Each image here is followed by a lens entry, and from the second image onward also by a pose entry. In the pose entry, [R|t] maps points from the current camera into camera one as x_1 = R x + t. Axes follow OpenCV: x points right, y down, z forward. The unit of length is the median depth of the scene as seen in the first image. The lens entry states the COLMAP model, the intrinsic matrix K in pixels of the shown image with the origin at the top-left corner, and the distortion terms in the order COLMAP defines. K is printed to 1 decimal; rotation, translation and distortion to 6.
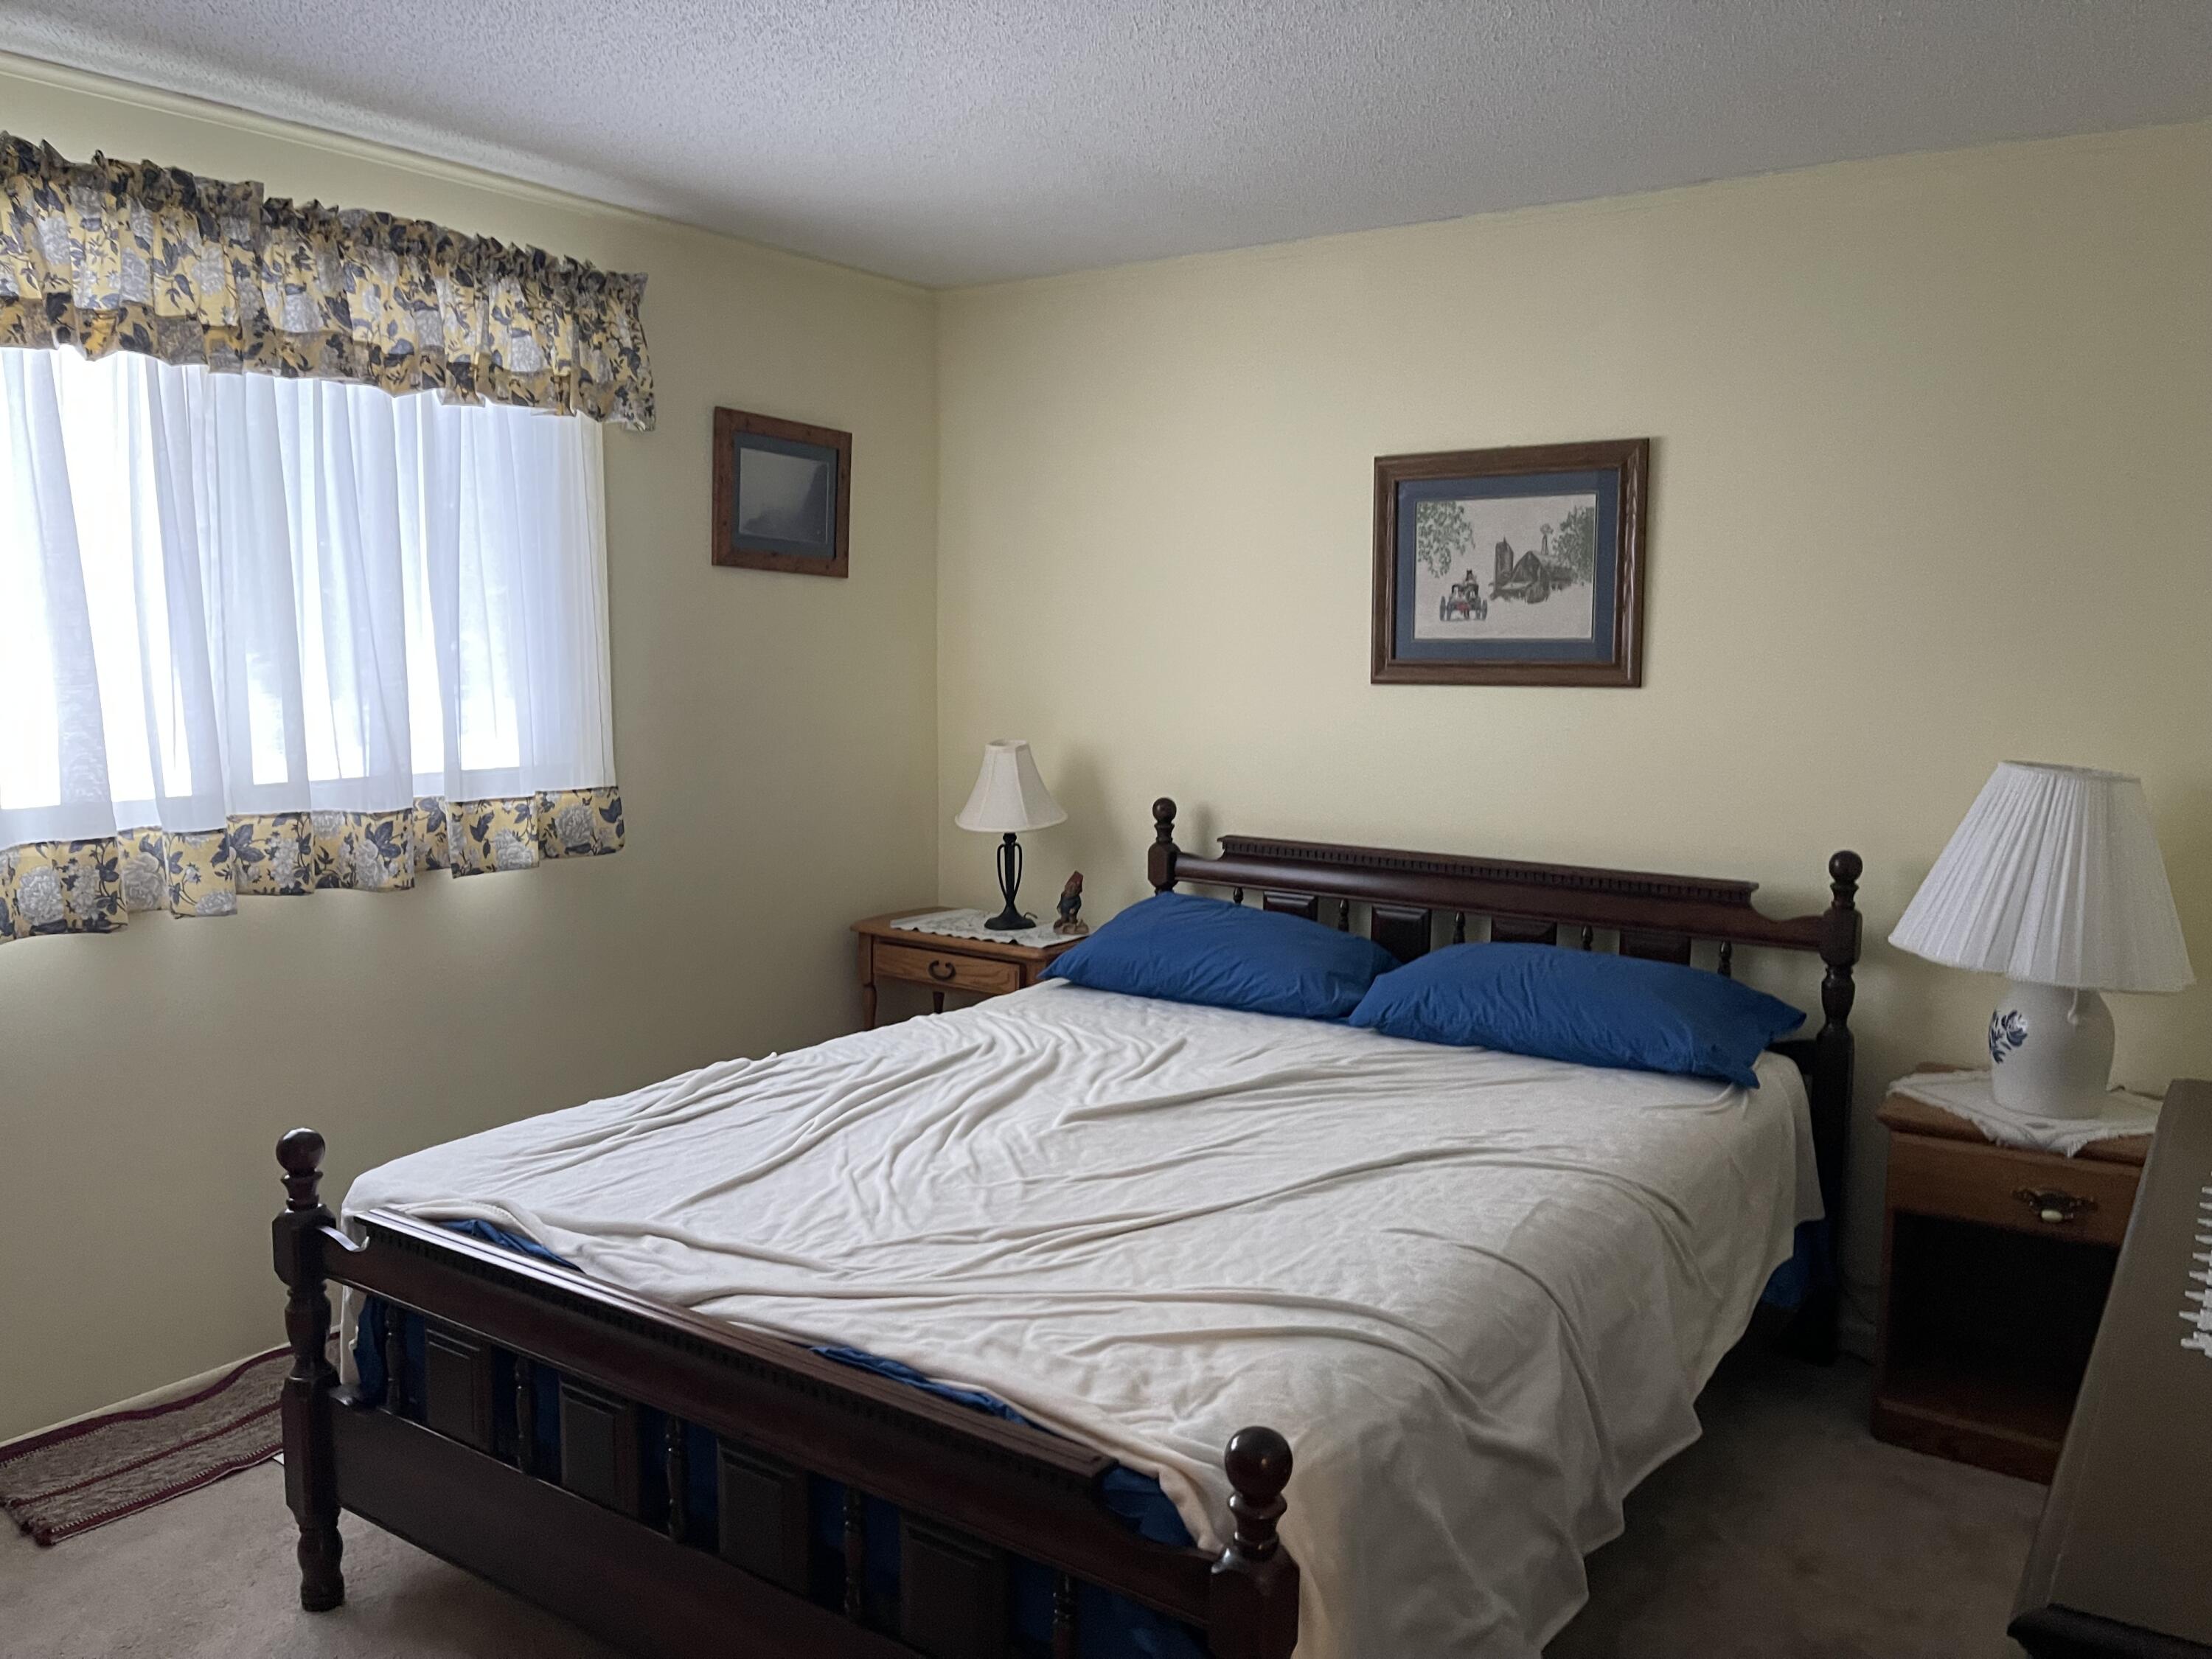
lens RADIAL K [[1698.8, 0, 1103.3], [0, 1698.8, 826.9], [0, 0, 1]] dist [0.071448, -0.085803]
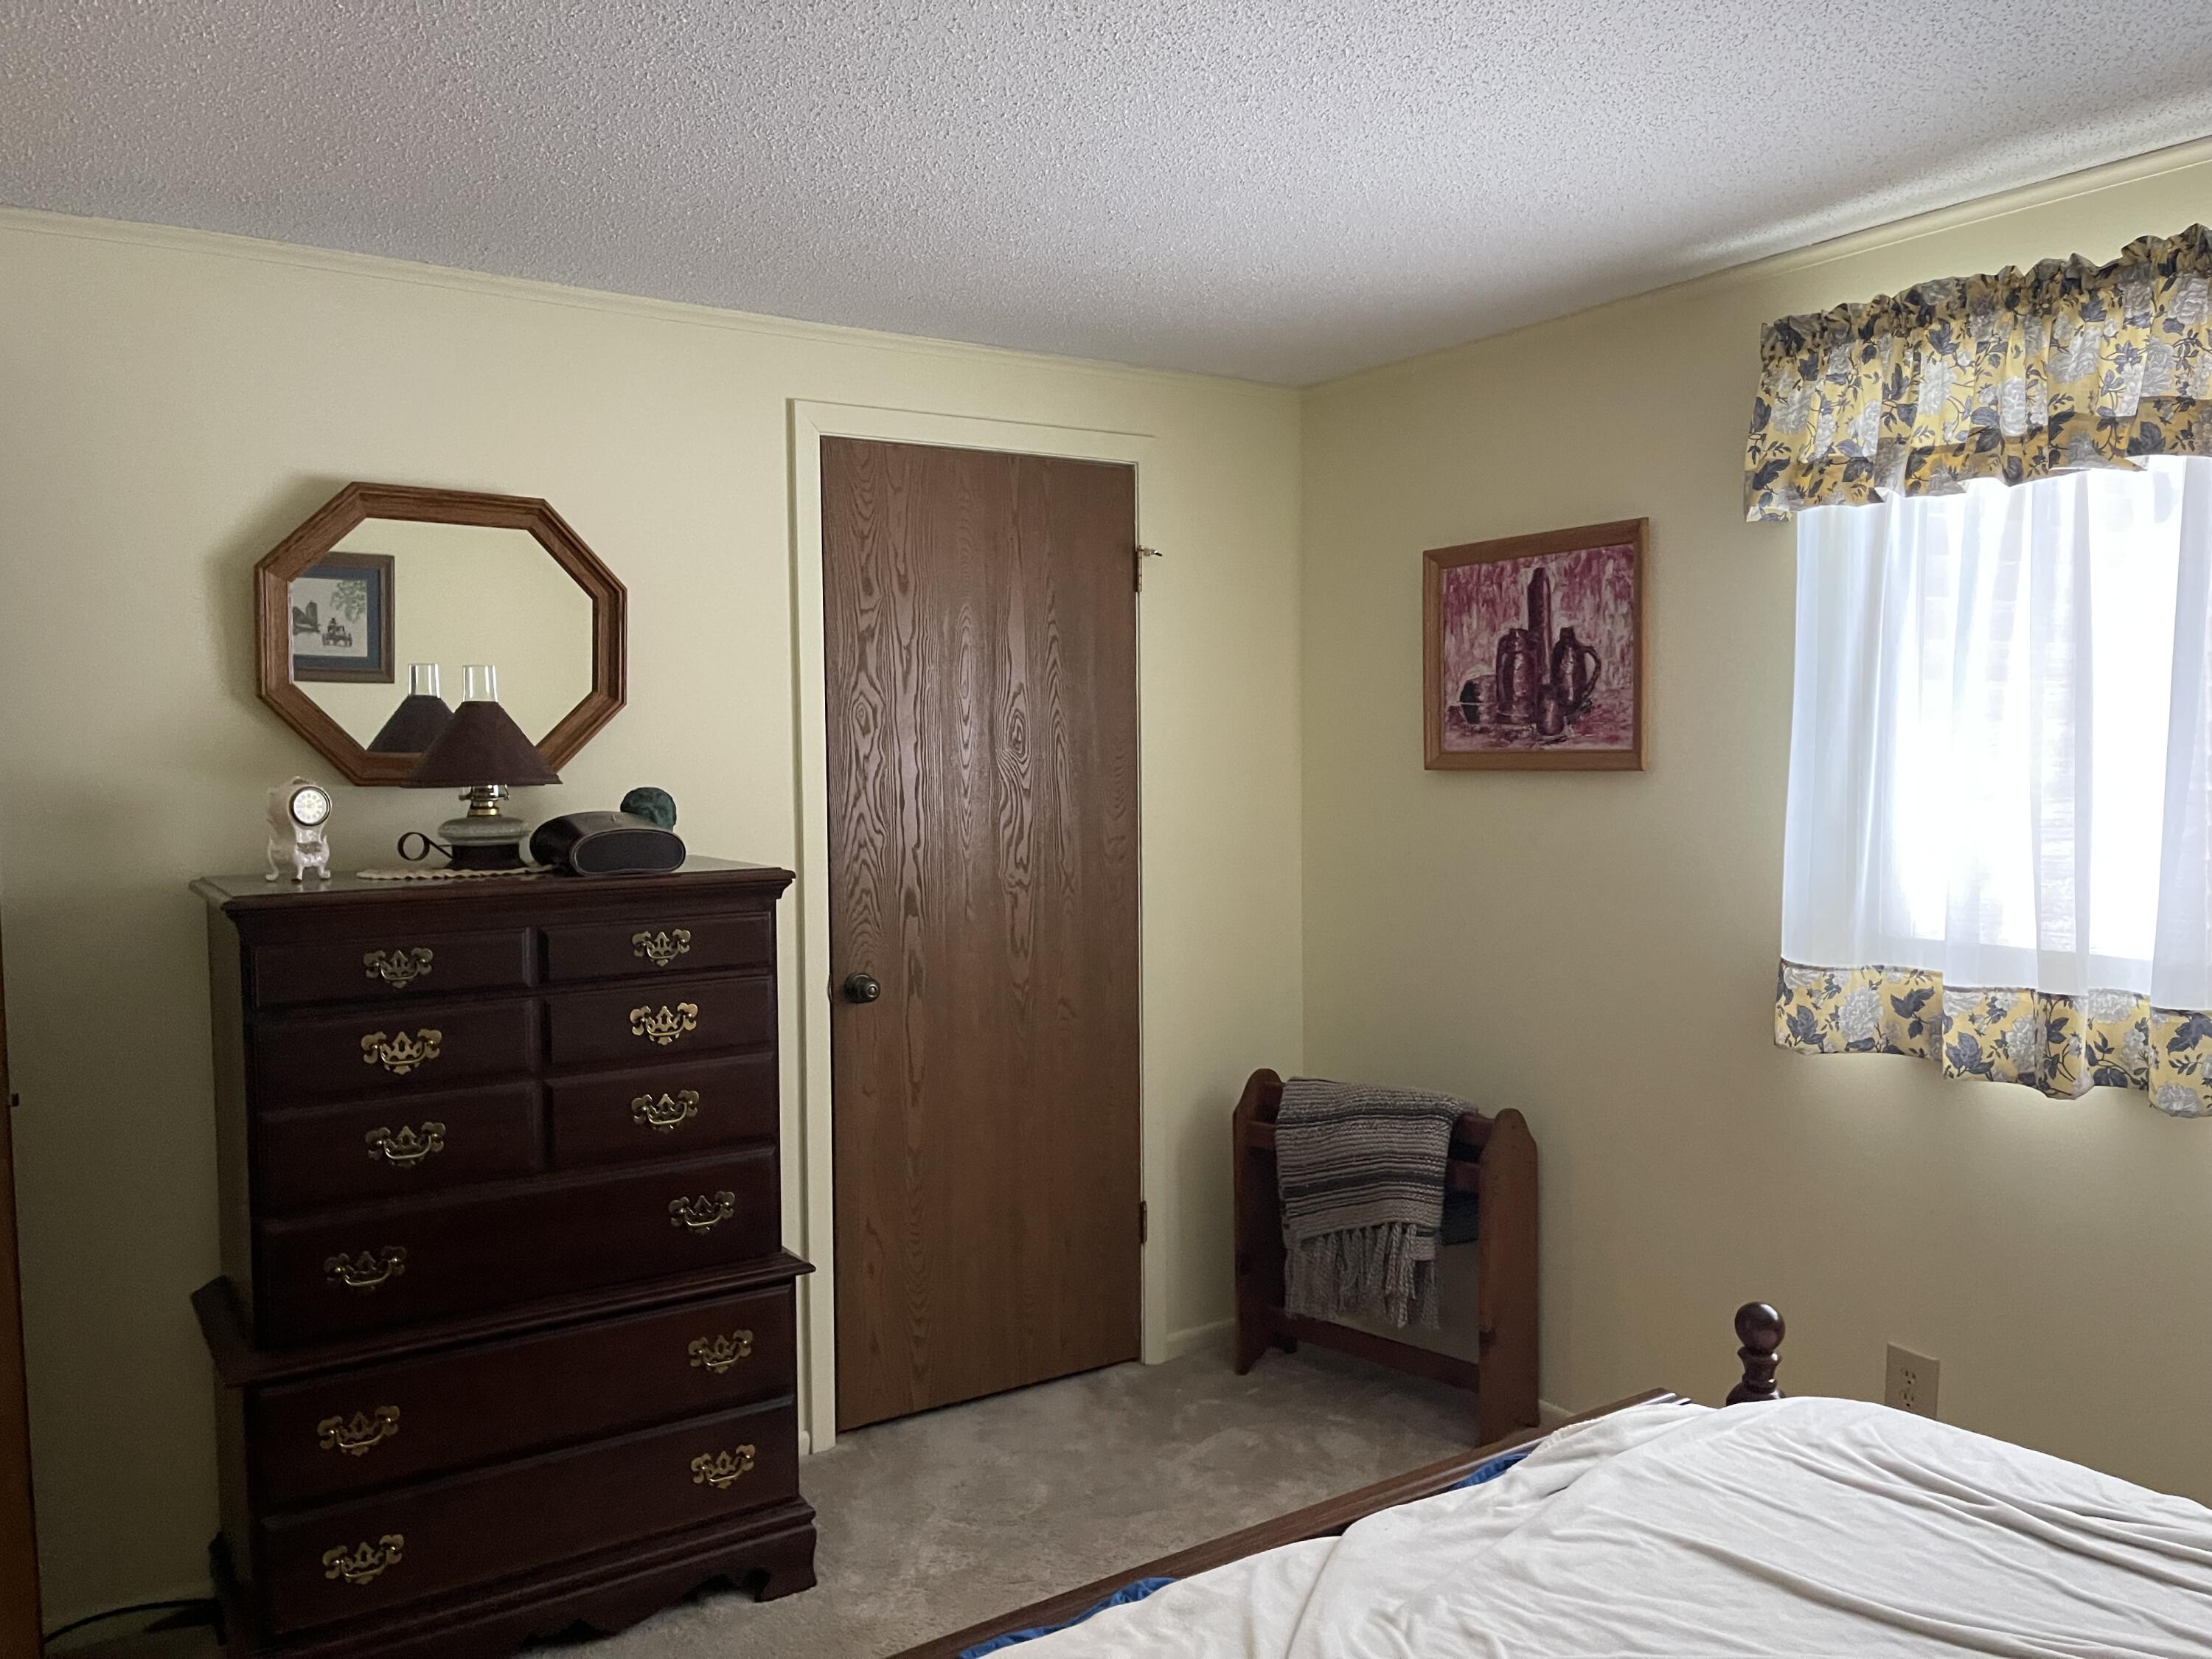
lens RADIAL K [[1698.8, 0, 1100.5], [0, 1698.8, 839.9], [0, 0, 1]] dist [0.071448, -0.085803]
pose [[-0.362275, 0.052094, -0.930614, 0.492257], [-0.091414, 0.991638, 0.091096, -0.121184], [0.927577, 0.118073, -0.354484, 0.905520]]
